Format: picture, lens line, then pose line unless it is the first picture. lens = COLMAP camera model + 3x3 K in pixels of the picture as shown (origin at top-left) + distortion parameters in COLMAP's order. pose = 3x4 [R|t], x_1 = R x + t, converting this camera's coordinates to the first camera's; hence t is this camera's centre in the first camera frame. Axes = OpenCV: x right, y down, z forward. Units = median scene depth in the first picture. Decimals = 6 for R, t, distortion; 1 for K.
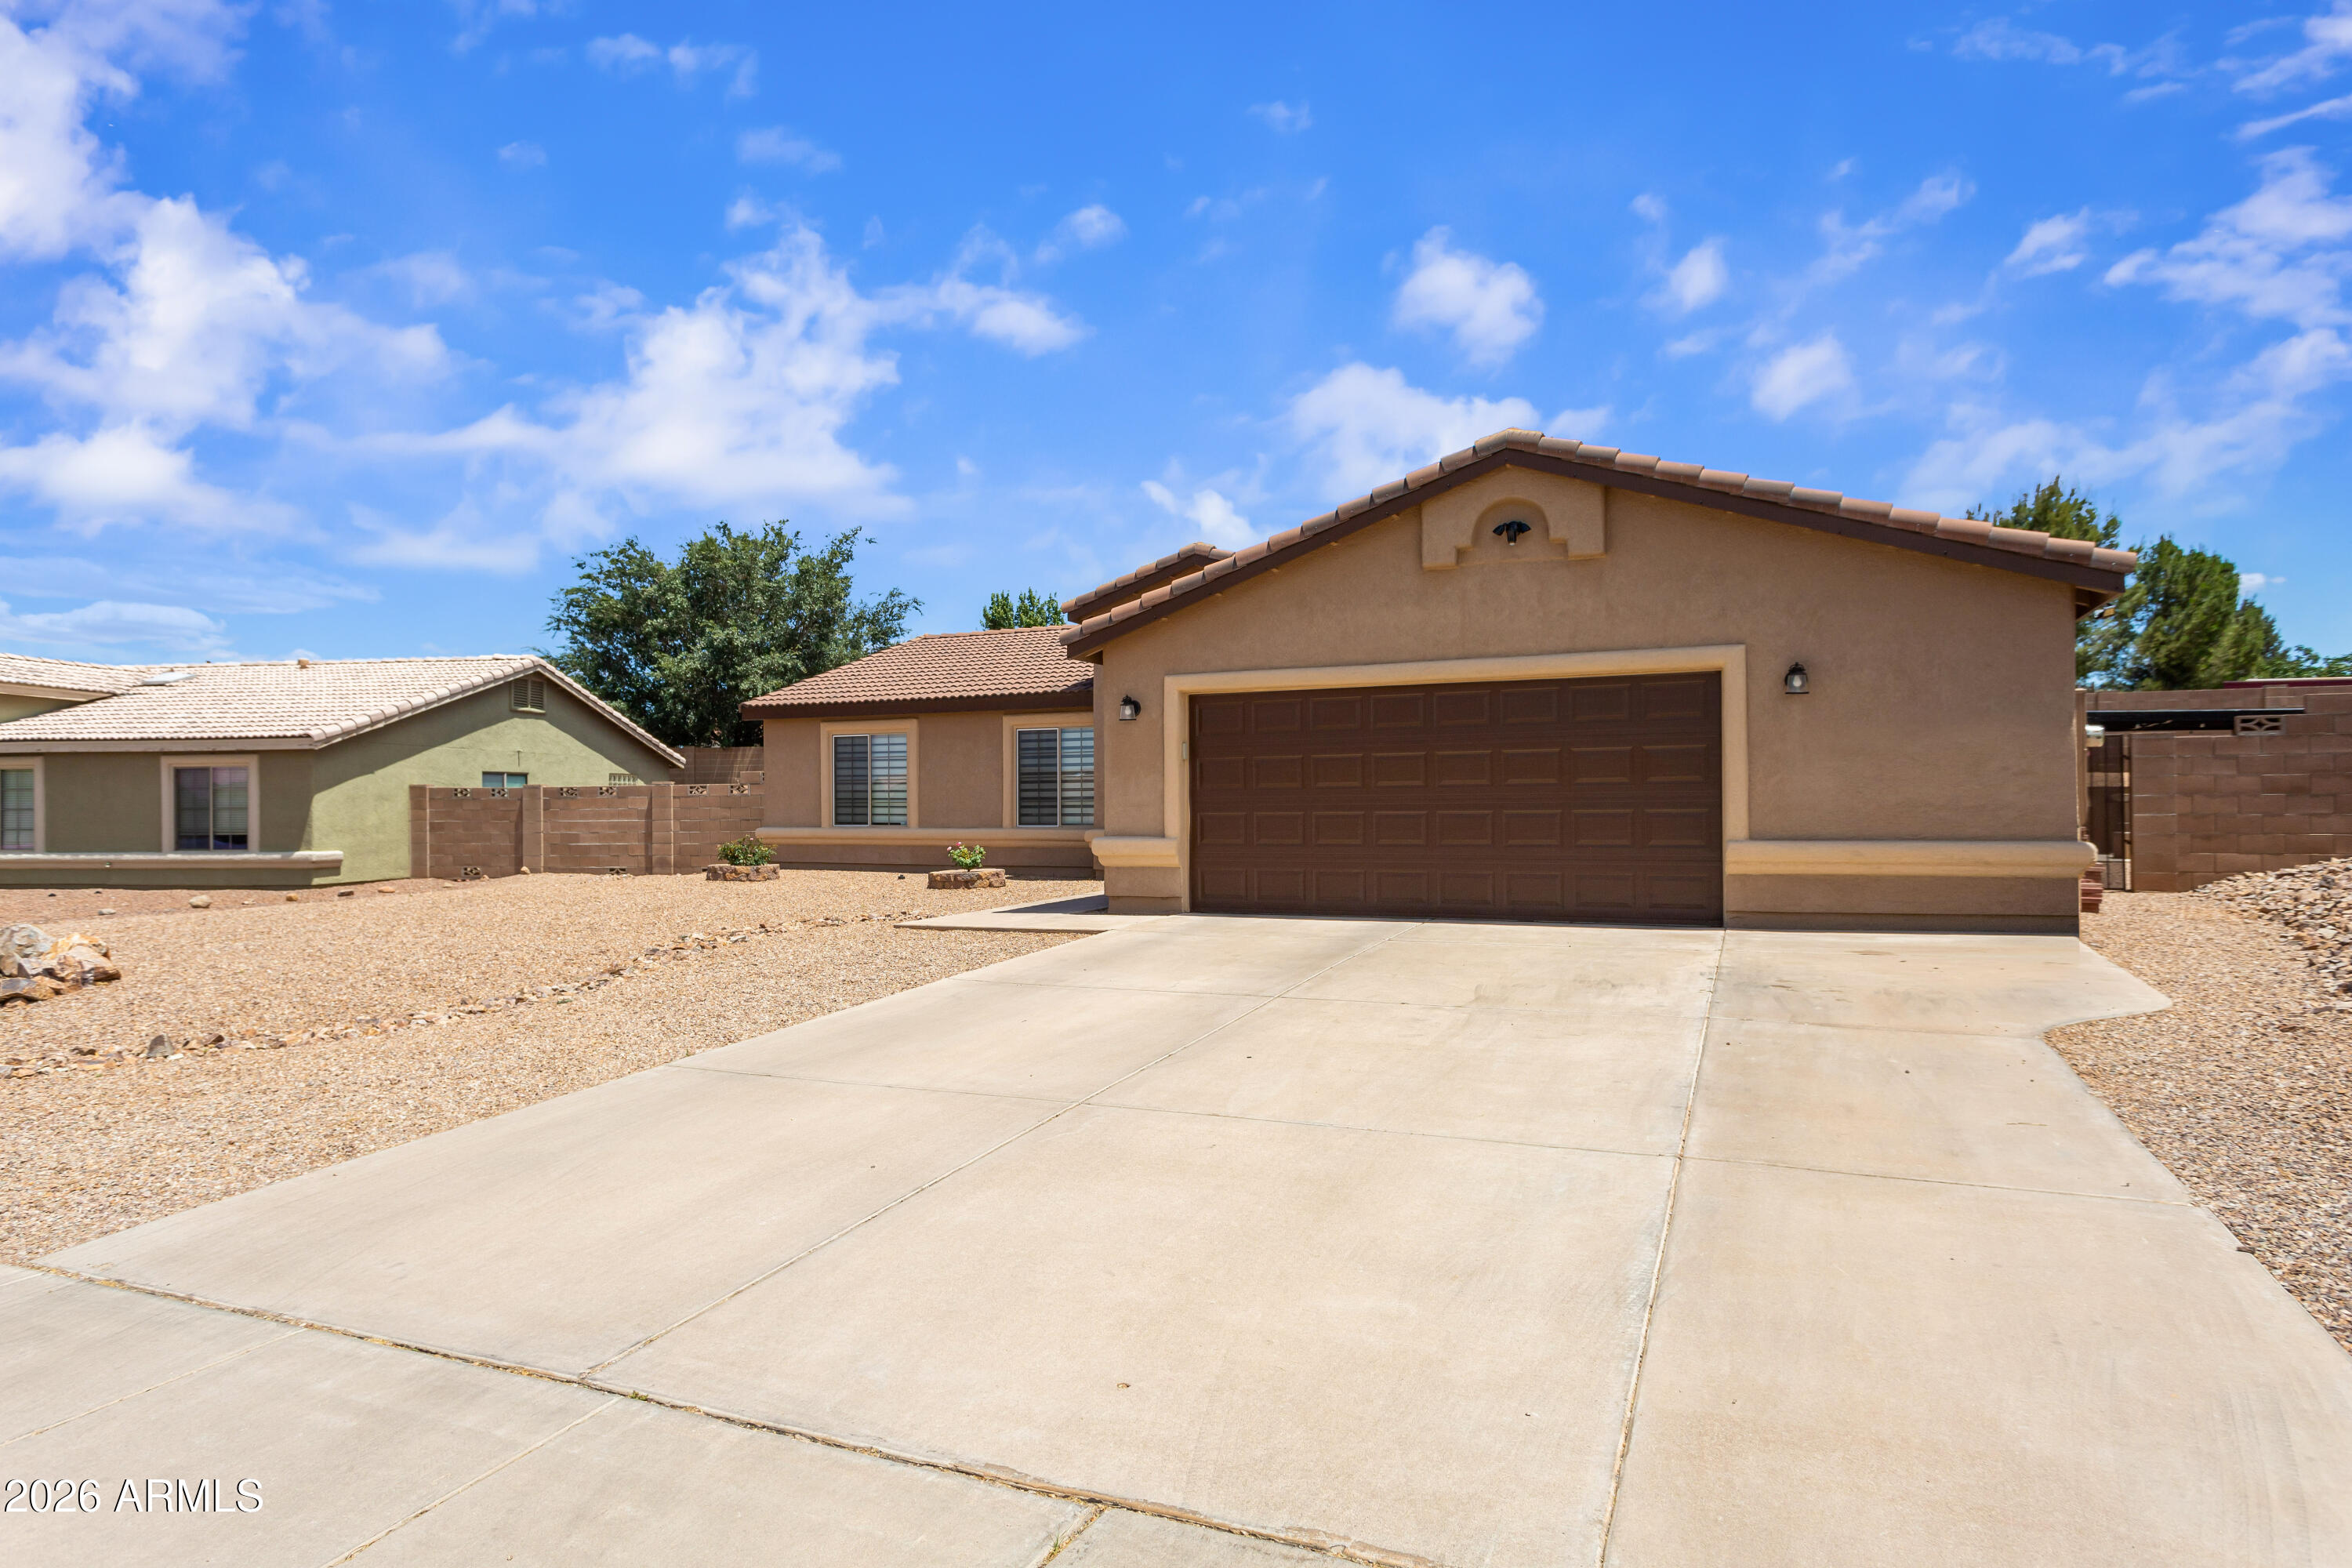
lens RADIAL K [[1297.2, 0, 1176.0], [0, 1297.2, 784.0], [0, 0, 1]] dist [0.007934, 0.001206]
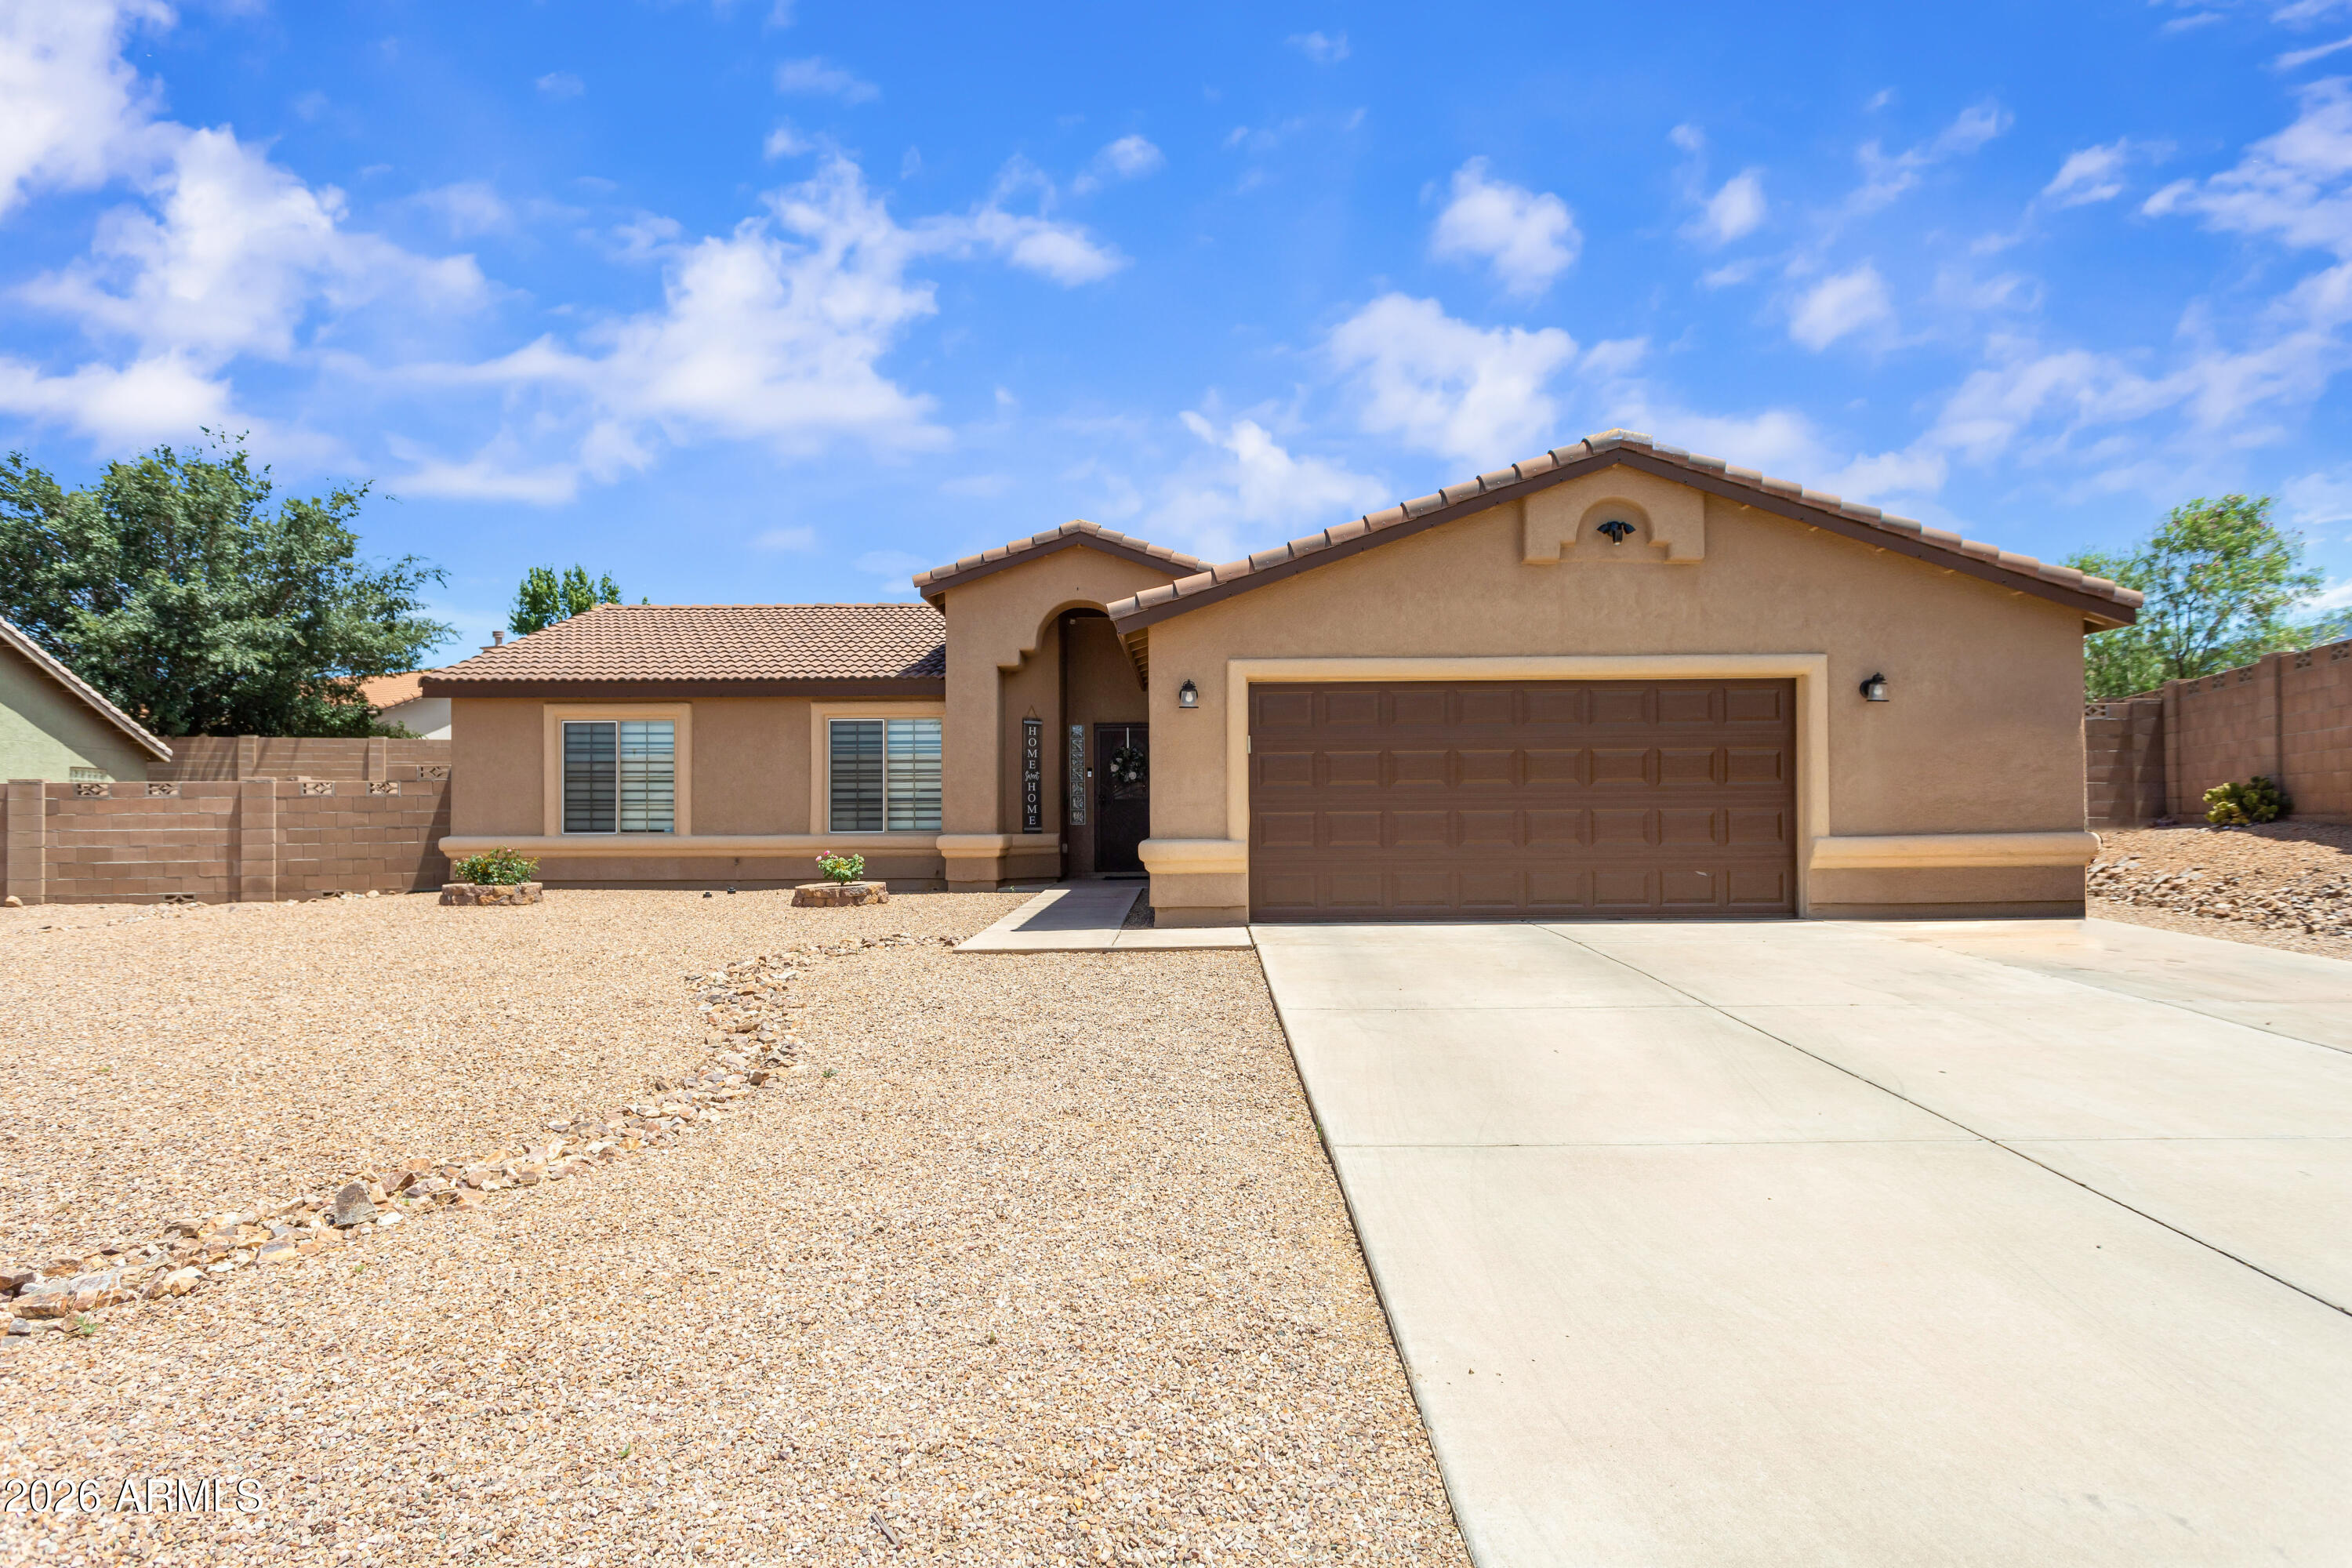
lens RADIAL K [[1297.2, 0, 1176.0], [0, 1297.2, 784.0], [0, 0, 1]] dist [0.007934, 0.001206]
pose [[0.915567, 0.009376, 0.402057, -0.398015], [-0.006260, 0.999939, -0.009064, 0.010701], [-0.402118, 0.005782, 0.915570, 0.191446]]
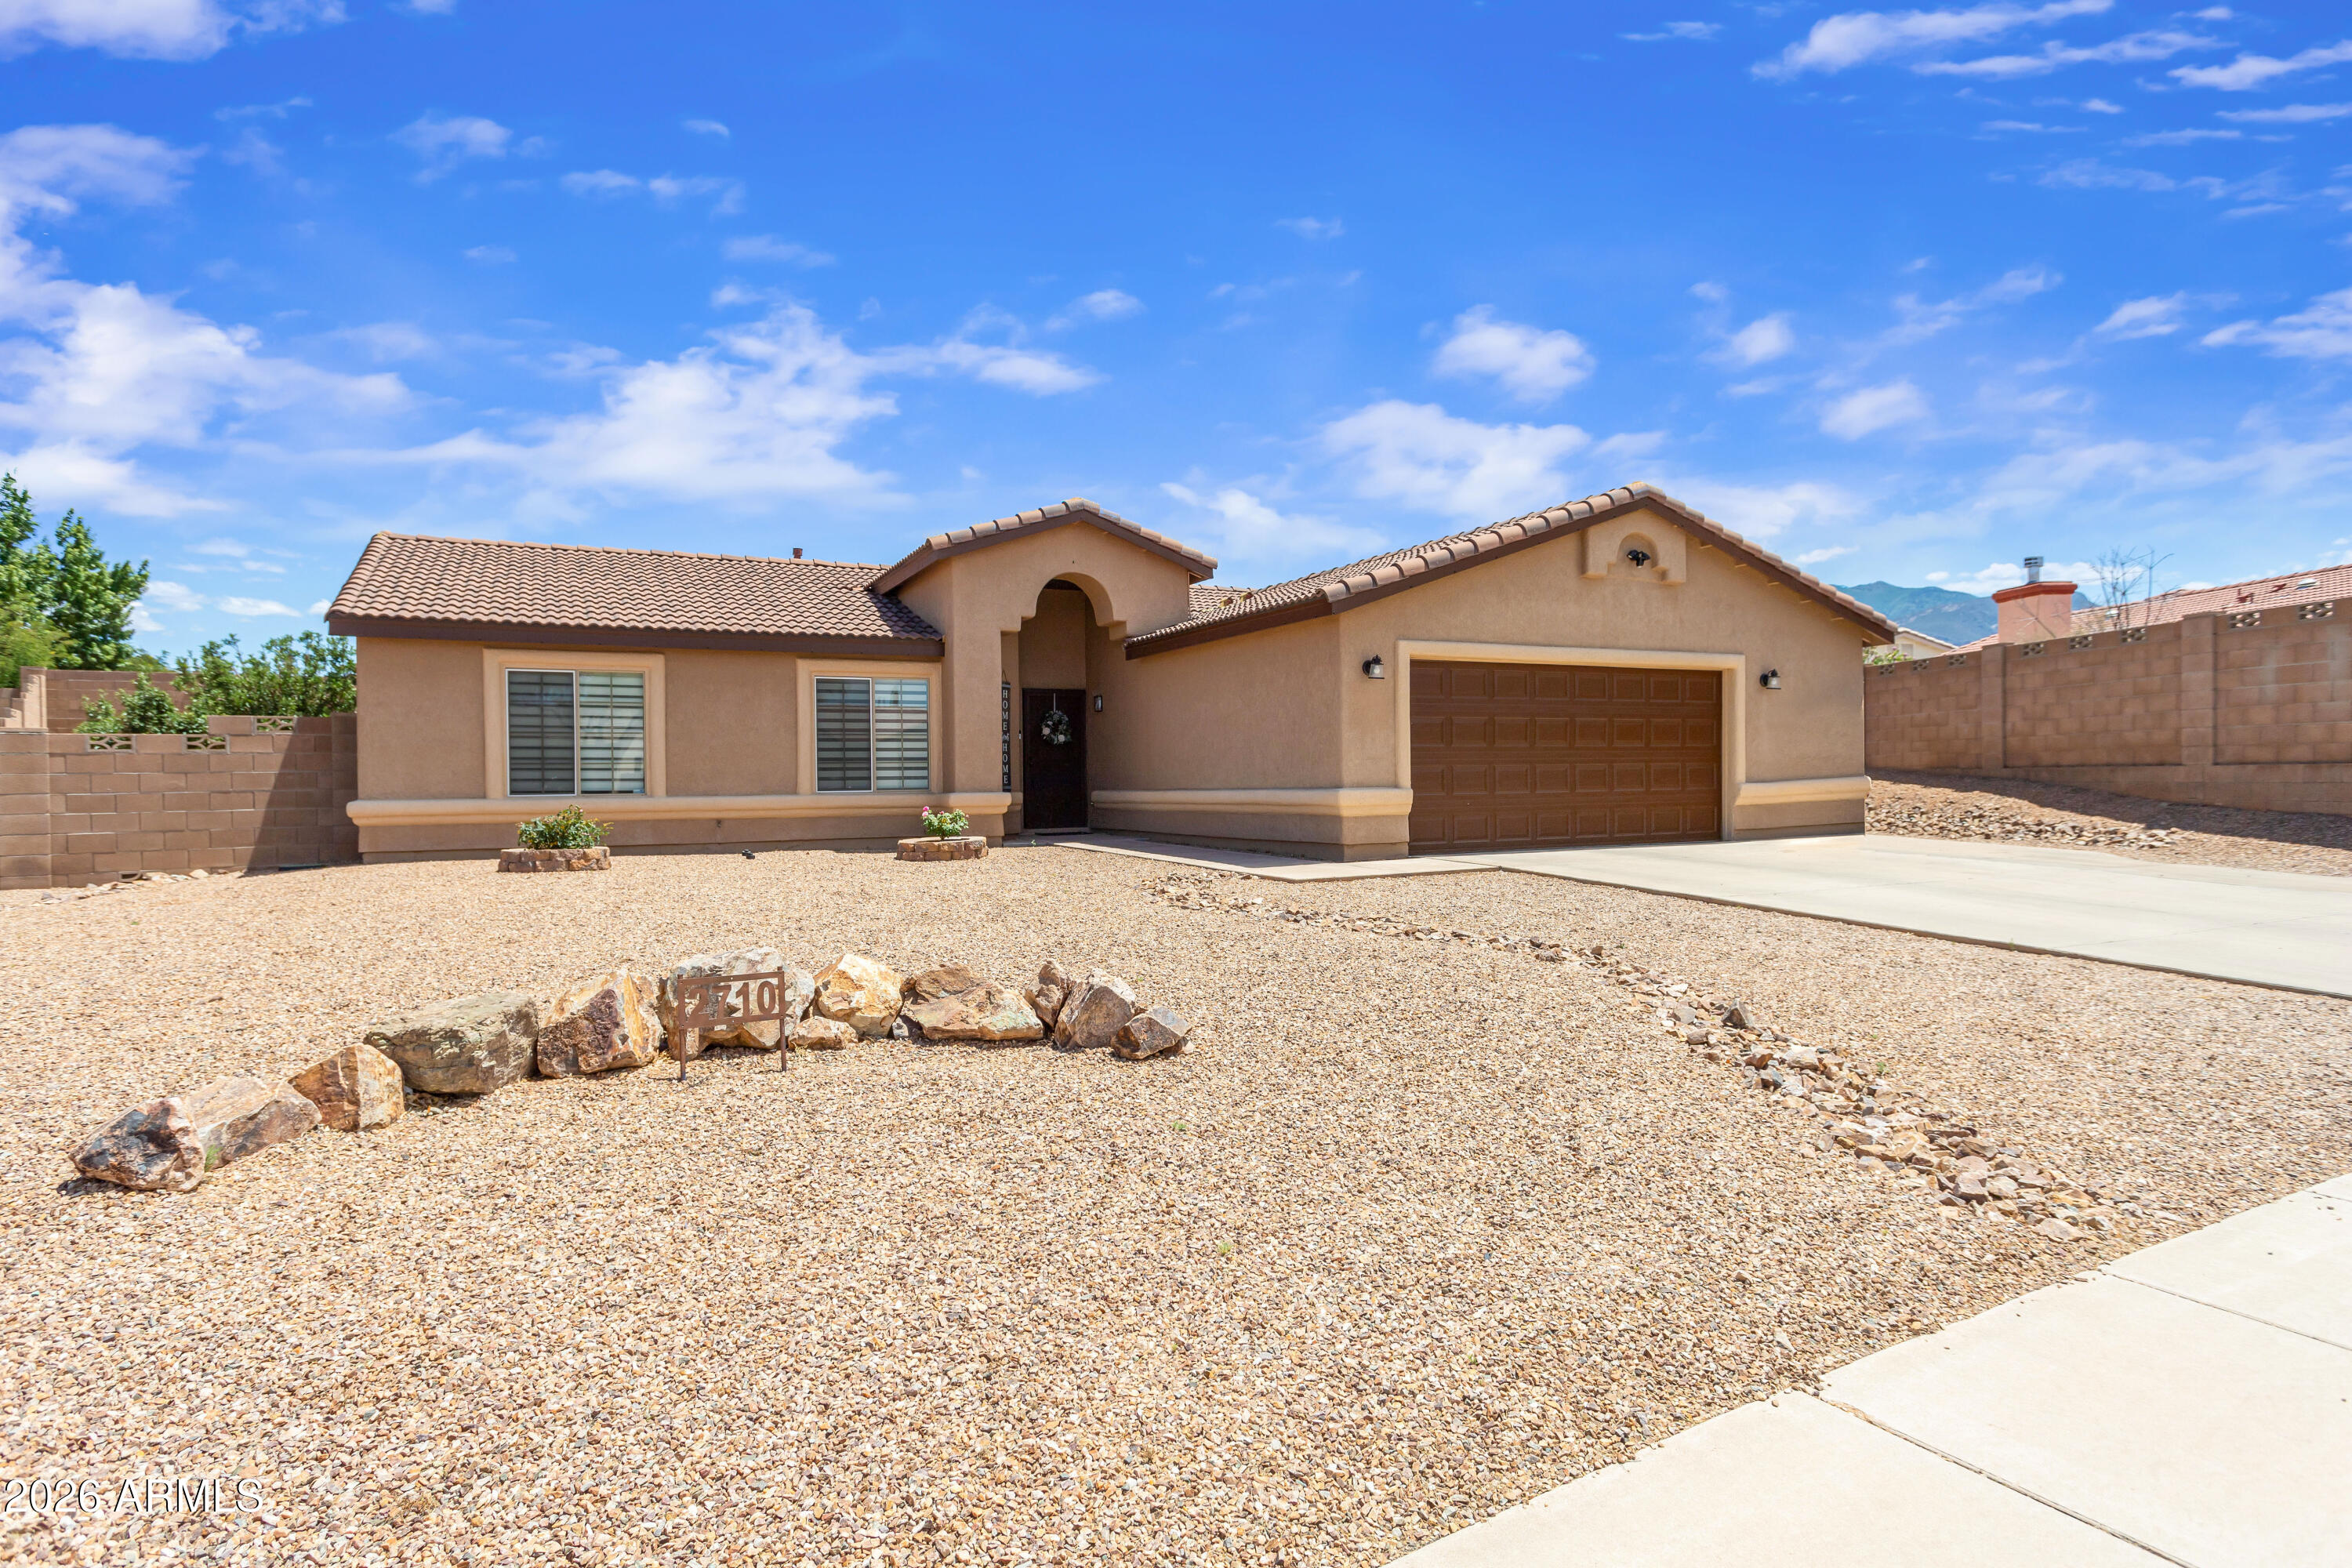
lens RADIAL K [[1297.2, 0, 1176.0], [0, 1297.2, 784.0], [0, 0, 1]] dist [0.007934, 0.001206]
pose [[0.638647, -0.002562, 0.769495, -0.958996], [-0.005501, 0.999954, 0.007895, 0.029985], [-0.769480, -0.009275, 0.638604, 0.439824]]
